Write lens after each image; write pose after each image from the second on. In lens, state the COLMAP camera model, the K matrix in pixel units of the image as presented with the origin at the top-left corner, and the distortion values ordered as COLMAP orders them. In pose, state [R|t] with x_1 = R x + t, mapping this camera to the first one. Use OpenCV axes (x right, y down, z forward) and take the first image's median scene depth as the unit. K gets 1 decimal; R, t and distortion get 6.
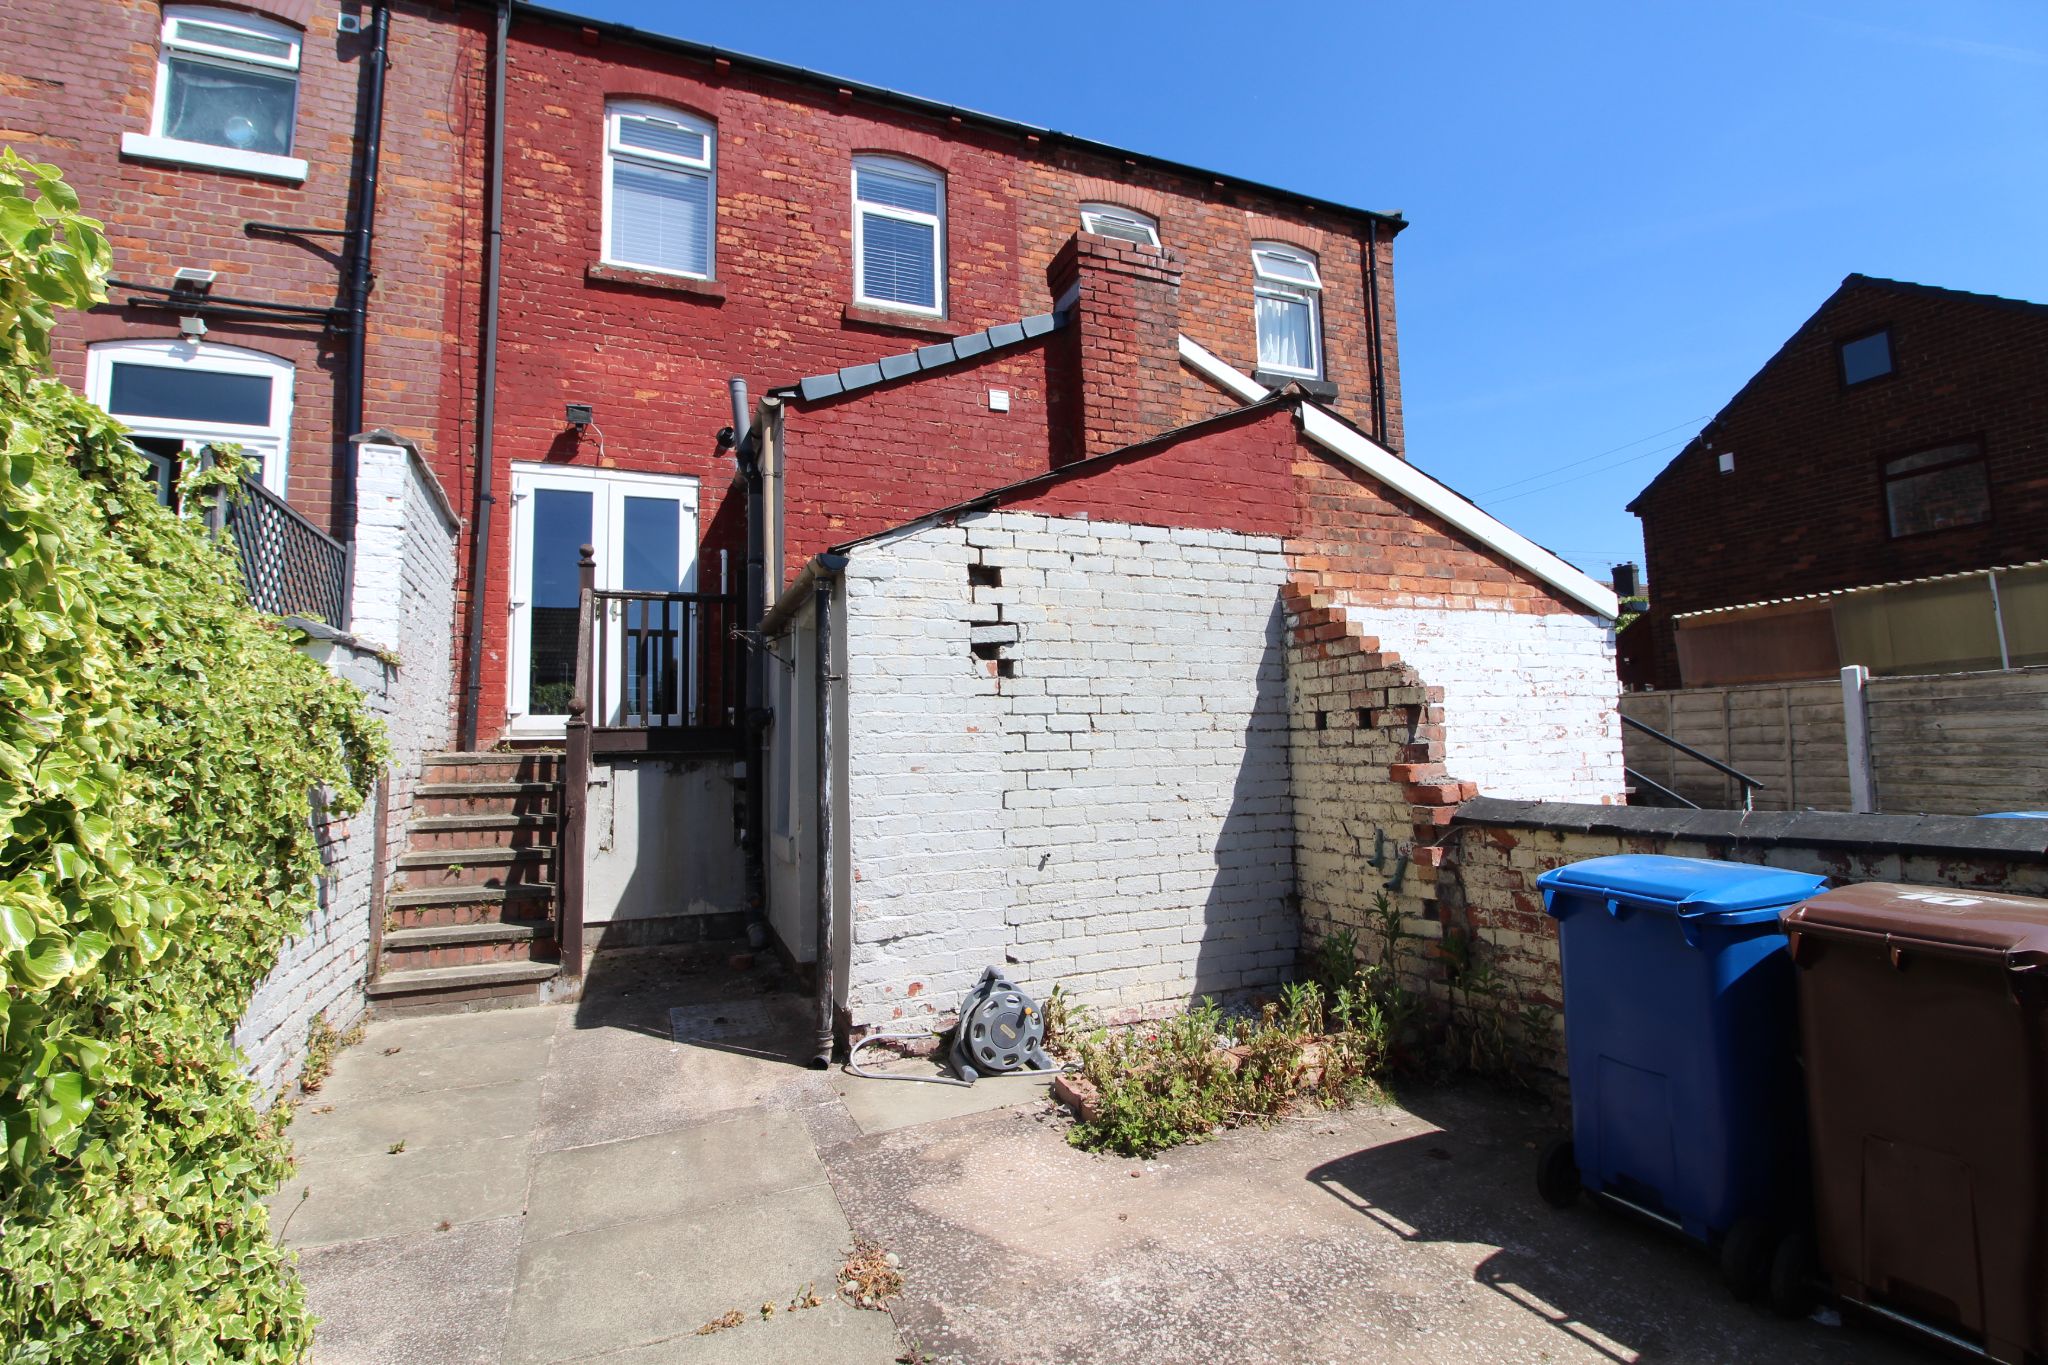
lens RADIAL K [[944.3, 0, 1016.5], [0, 944.3, 673.8], [0, 0, 1]] dist [-0.018244, -0.001983]
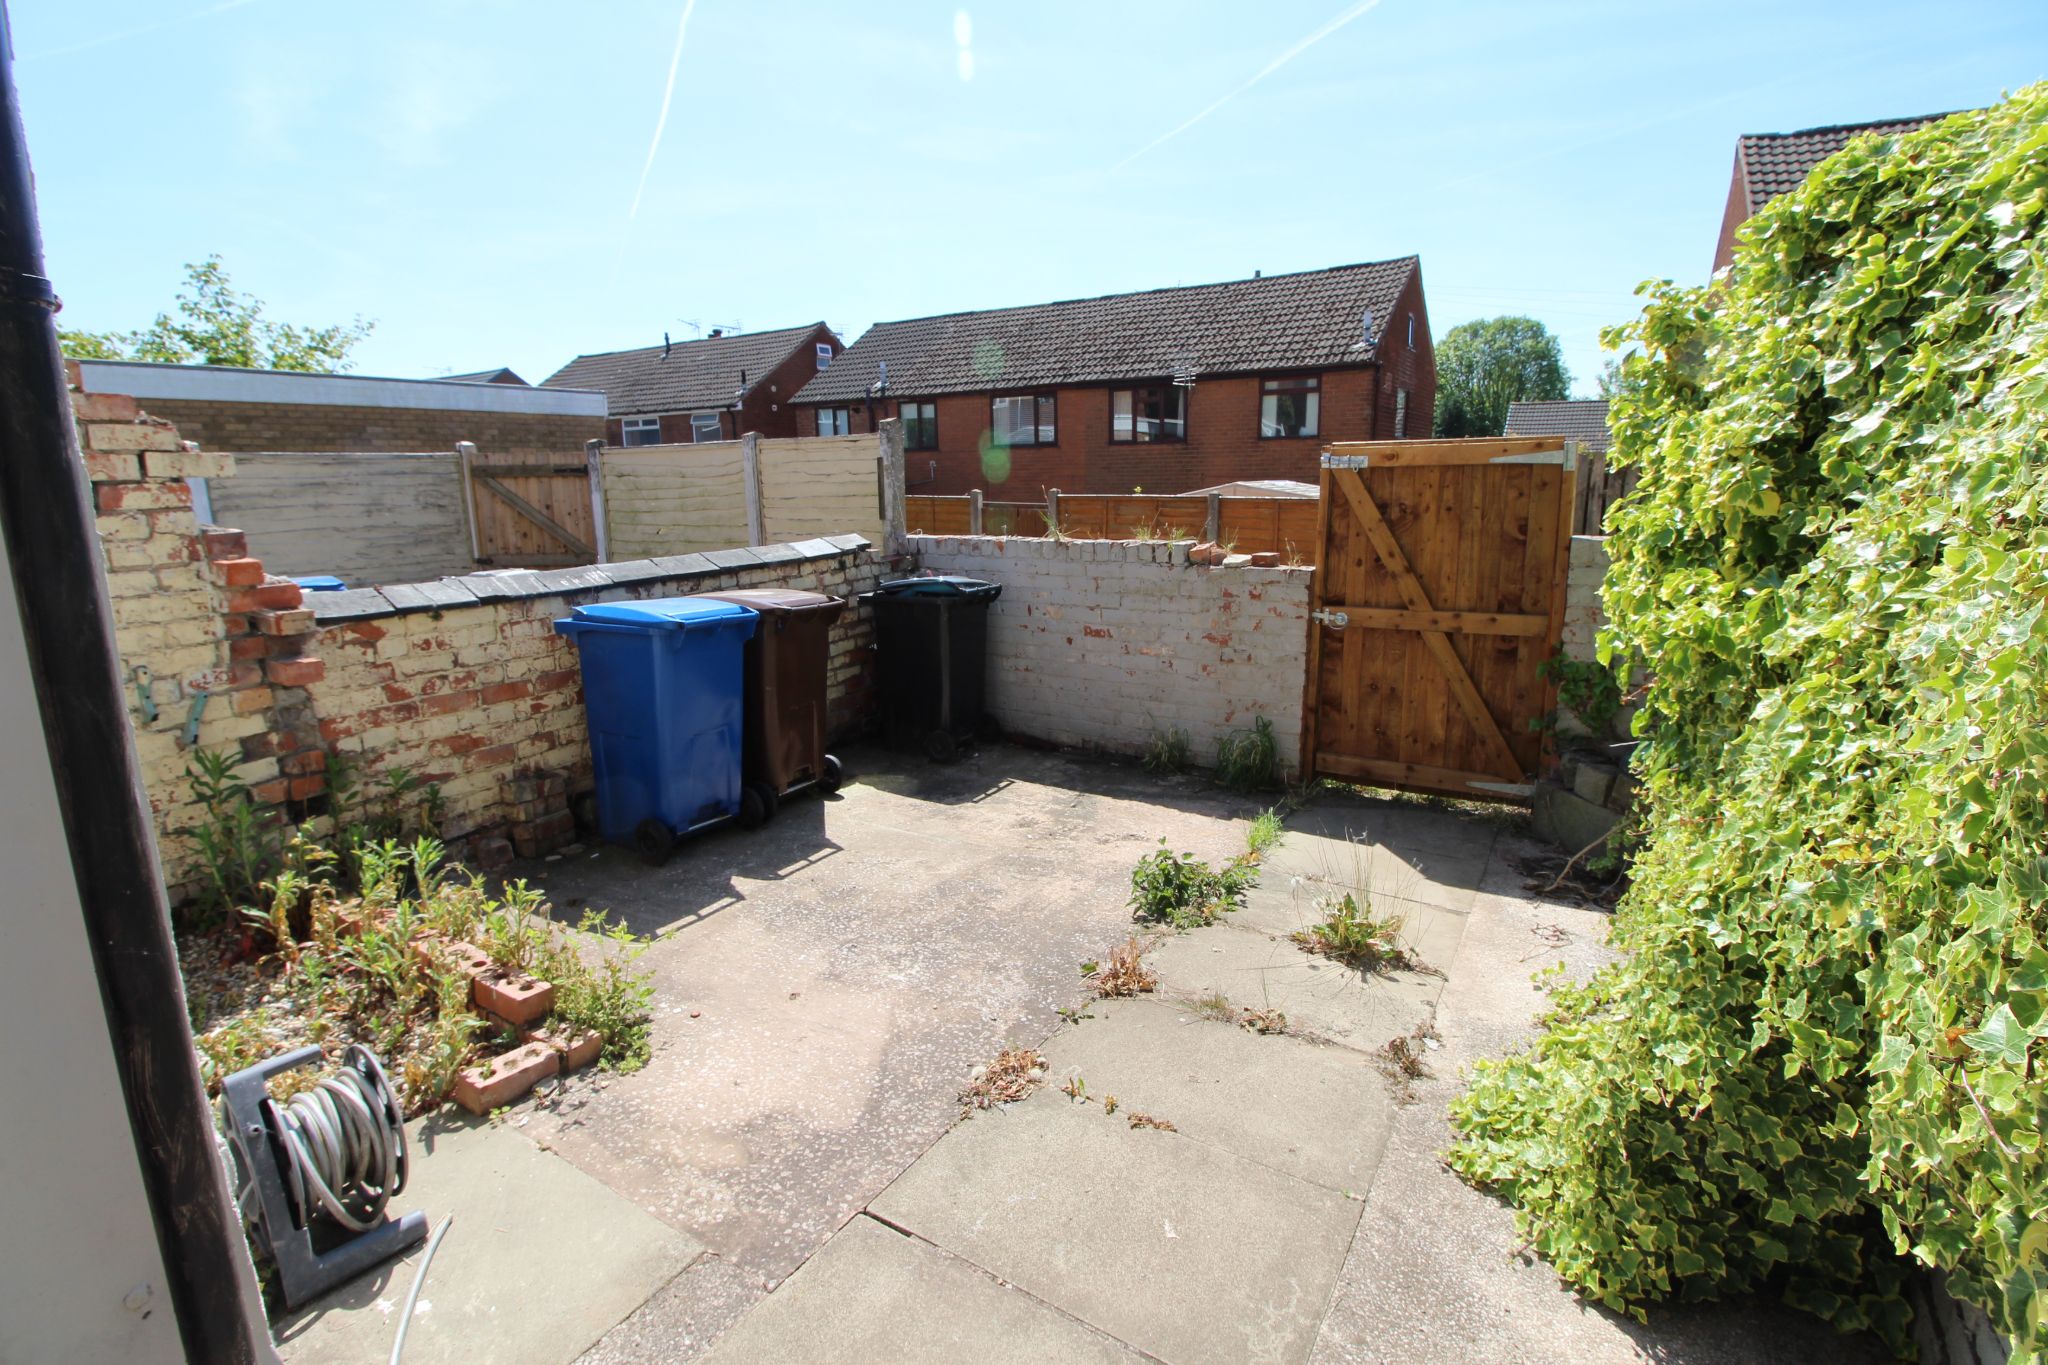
lens RADIAL K [[944.3, 0, 1017.5], [0, 944.3, 674.1], [0, 0, 1]] dist [-0.018244, -0.001983]
pose [[-0.577895, -0.140866, 0.803862, -0.618383], [-0.038916, 0.988627, 0.145267, 0.062346], [-0.815183, 0.052666, -0.576805, 1.070086]]
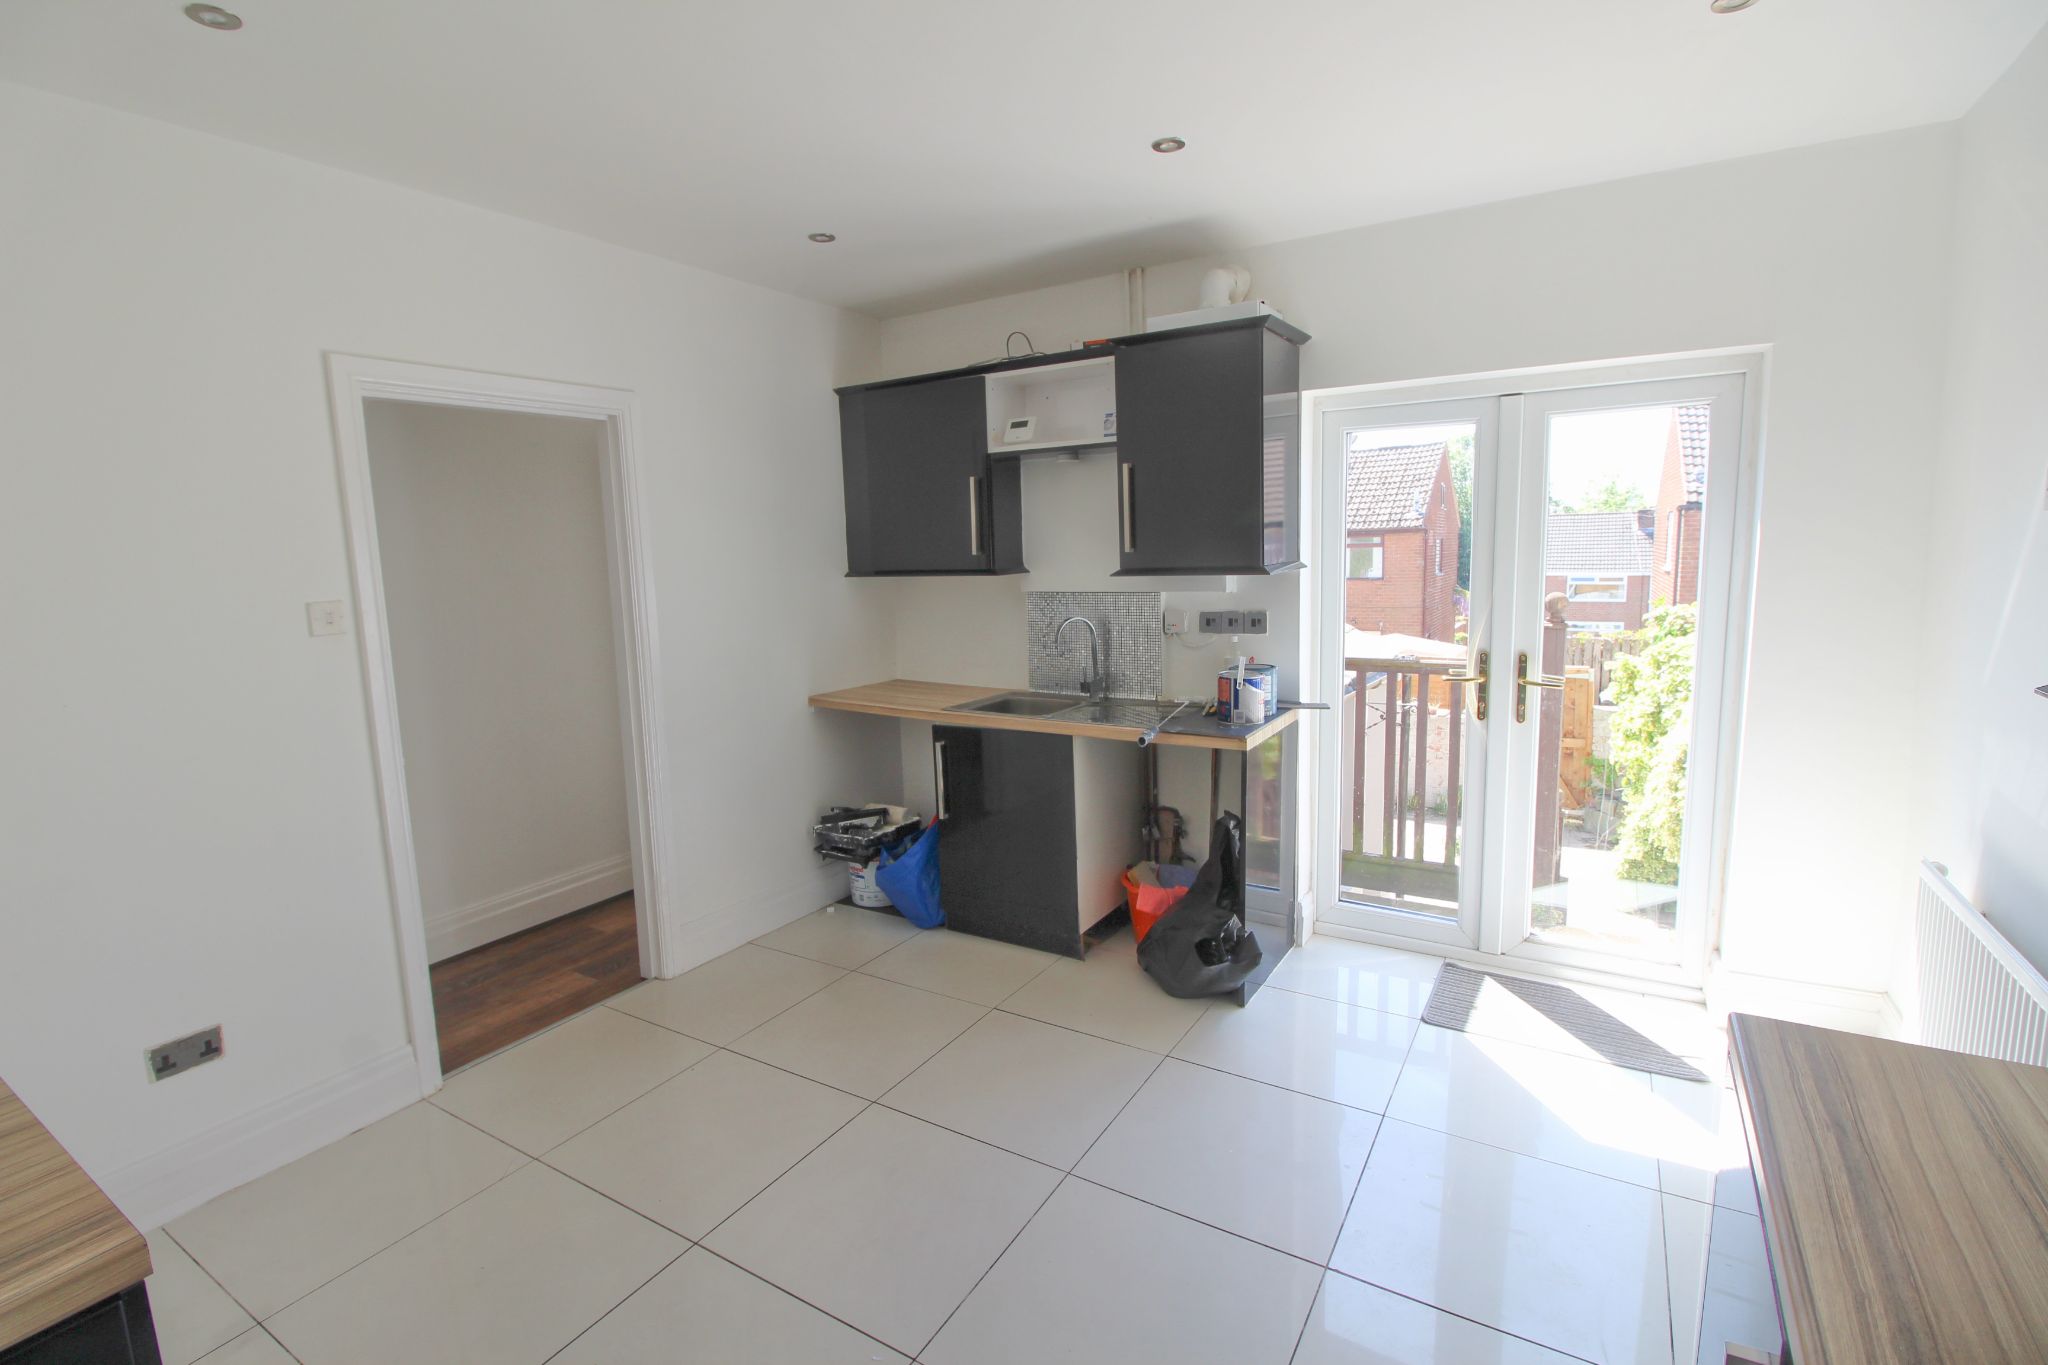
lens RADIAL K [[944.3, 0, 1013.2], [0, 944.3, 676.6], [0, 0, 1]] dist [-0.018244, -0.001983]
pose [[-0.582199, -0.069445, 0.810075, -0.915637], [-0.024775, 0.997398, 0.067698, -0.049424], [-0.812669, 0.019344, -0.582405, 1.841723]]
